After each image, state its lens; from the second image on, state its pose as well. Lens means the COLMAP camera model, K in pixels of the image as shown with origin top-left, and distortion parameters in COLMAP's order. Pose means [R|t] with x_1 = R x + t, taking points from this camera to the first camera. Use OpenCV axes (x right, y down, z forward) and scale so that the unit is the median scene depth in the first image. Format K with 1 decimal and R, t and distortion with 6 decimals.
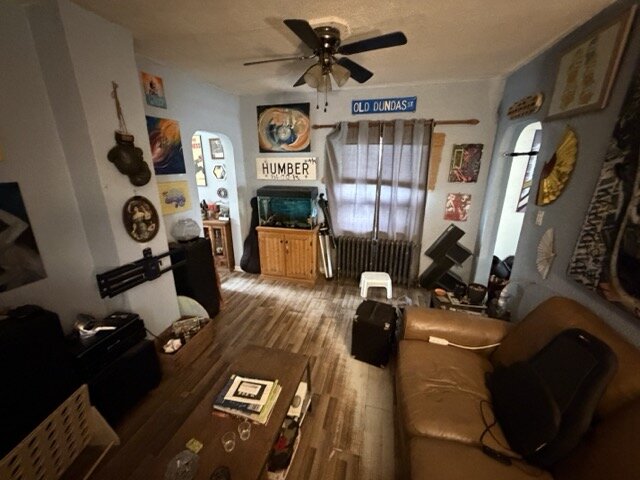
lens RADIAL K [[255.2, 0, 318.3], [0, 255.2, 238.4], [0, 0, 1]] dist [0.000421, 0.000154]
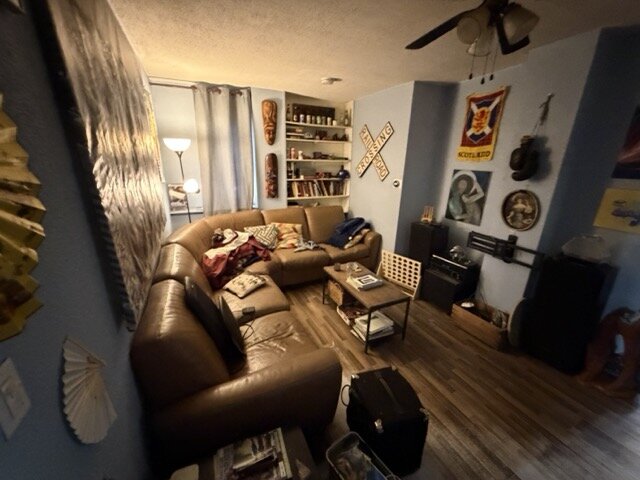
lens RADIAL K [[255.2, 0, 318.3], [0, 255.2, 238.4], [0, 0, 1]] dist [0.000421, 0.000154]
pose [[-0.764713, 0.182843, -0.617886, 0.747319], [-0.197174, 0.846504, 0.494524, -0.356627], [0.613463, 0.500000, -0.611280, 1.199900]]
